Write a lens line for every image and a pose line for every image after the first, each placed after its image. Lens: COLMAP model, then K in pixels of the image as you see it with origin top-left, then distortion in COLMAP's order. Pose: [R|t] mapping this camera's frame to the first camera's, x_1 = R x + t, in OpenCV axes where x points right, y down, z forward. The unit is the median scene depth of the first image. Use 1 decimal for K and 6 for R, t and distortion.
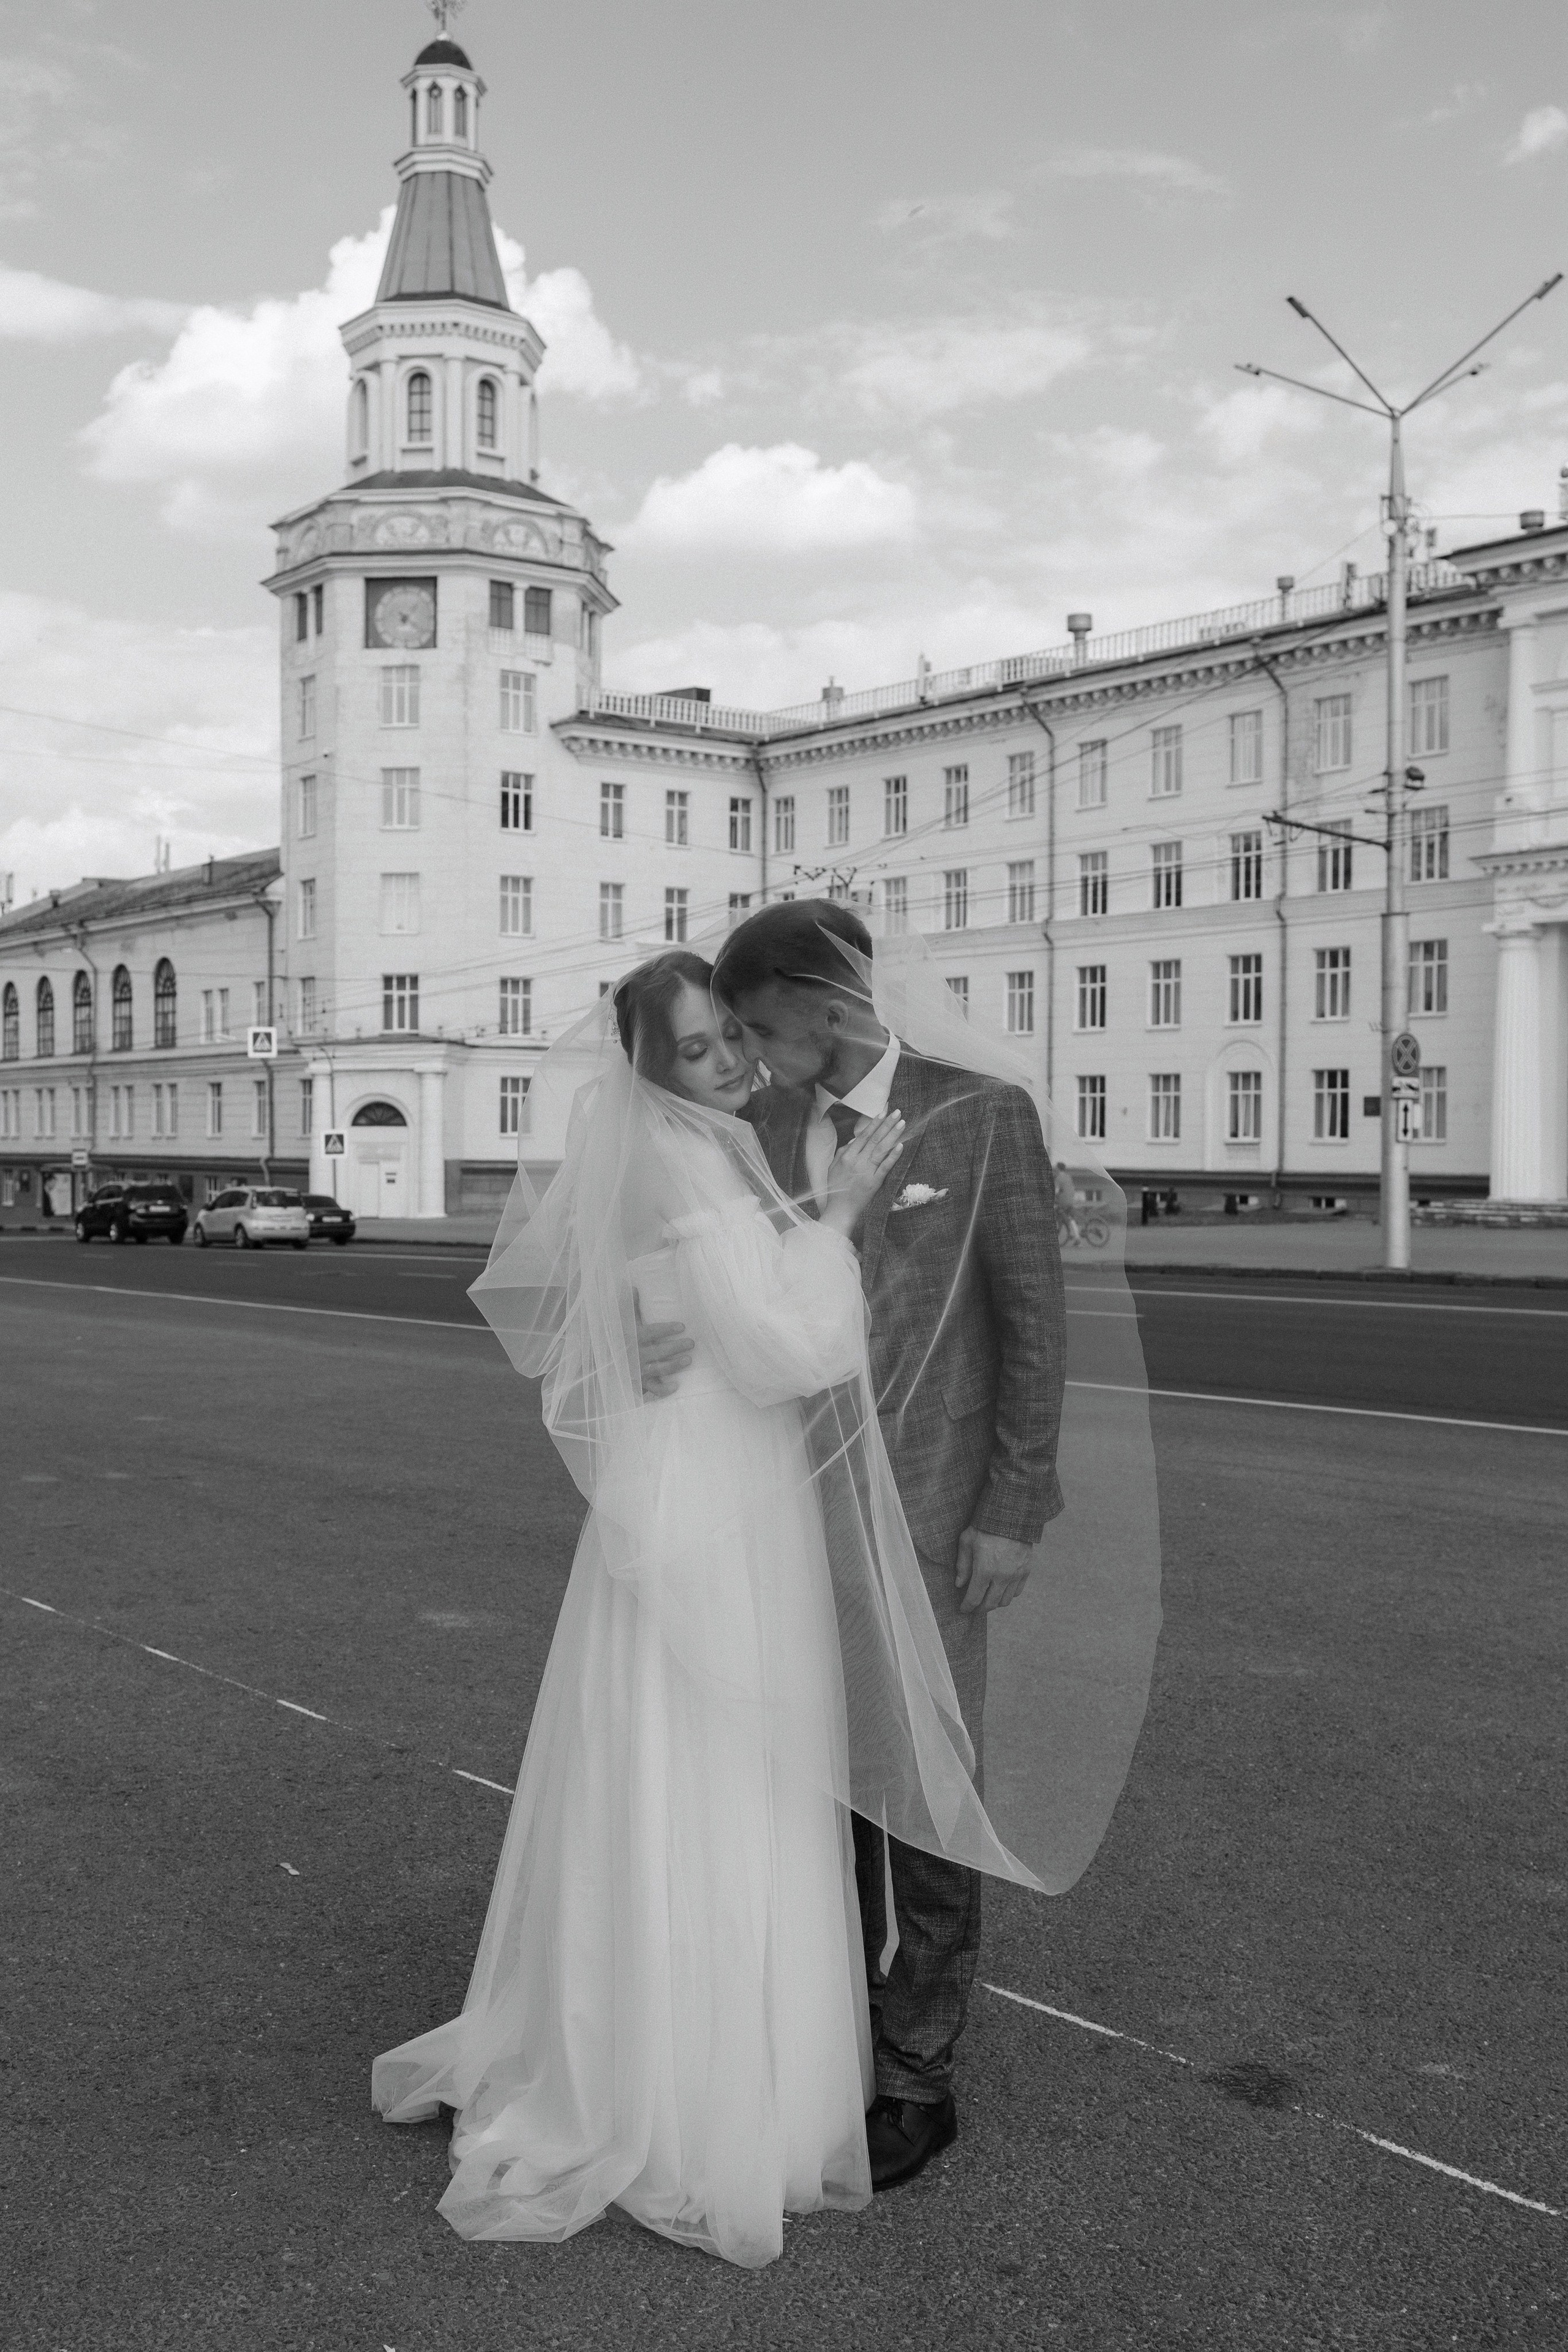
lens RADIAL K [[2411.3, 0, 783.1], [0, 2411.3, 1214.4], [0, 0, 1]] dist [-0.010730, -0.000169]
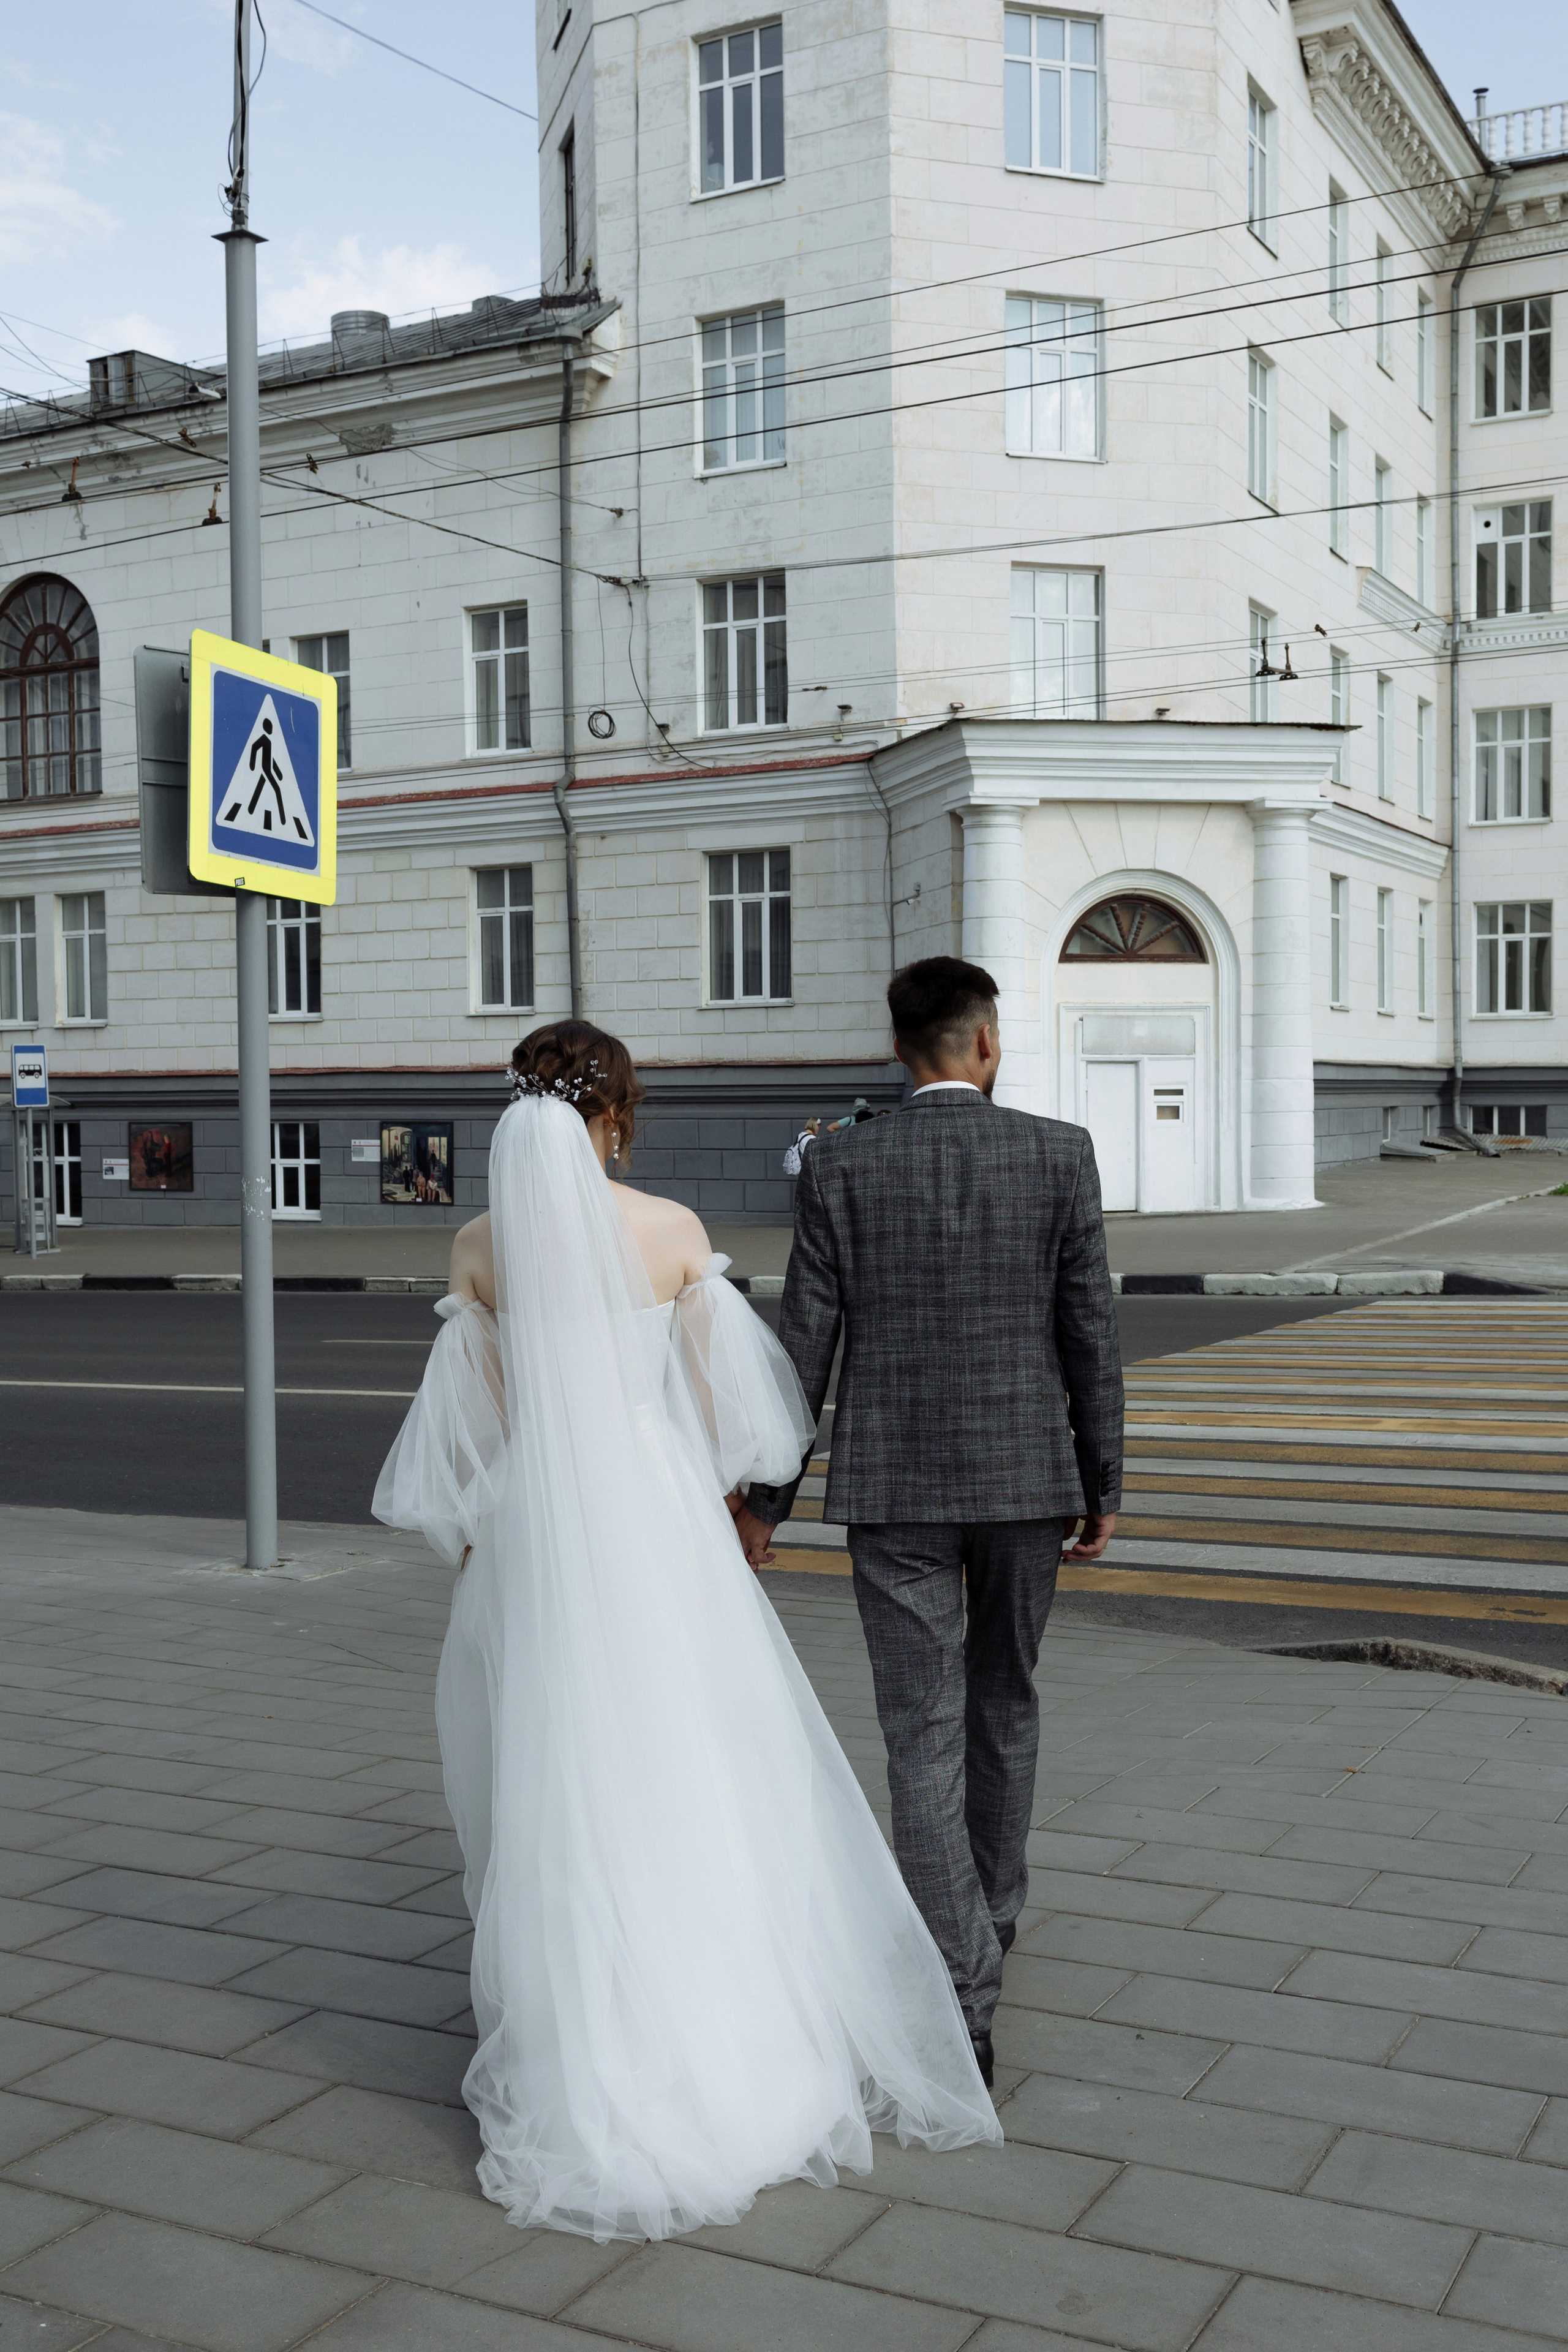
lens RADIAL K [[2411.3, 0, 783.1], [0, 2411.3, 1214.4], [0, 0, 1]] dist [-0.010730, -0.000169]
pose [[0.919000, -0.032606, 0.392908, -0.288147], [0.024971, 0.999387, 0.024530, -0.007098], [-0.393467, -0.012732, 0.919251, 0.552024]]
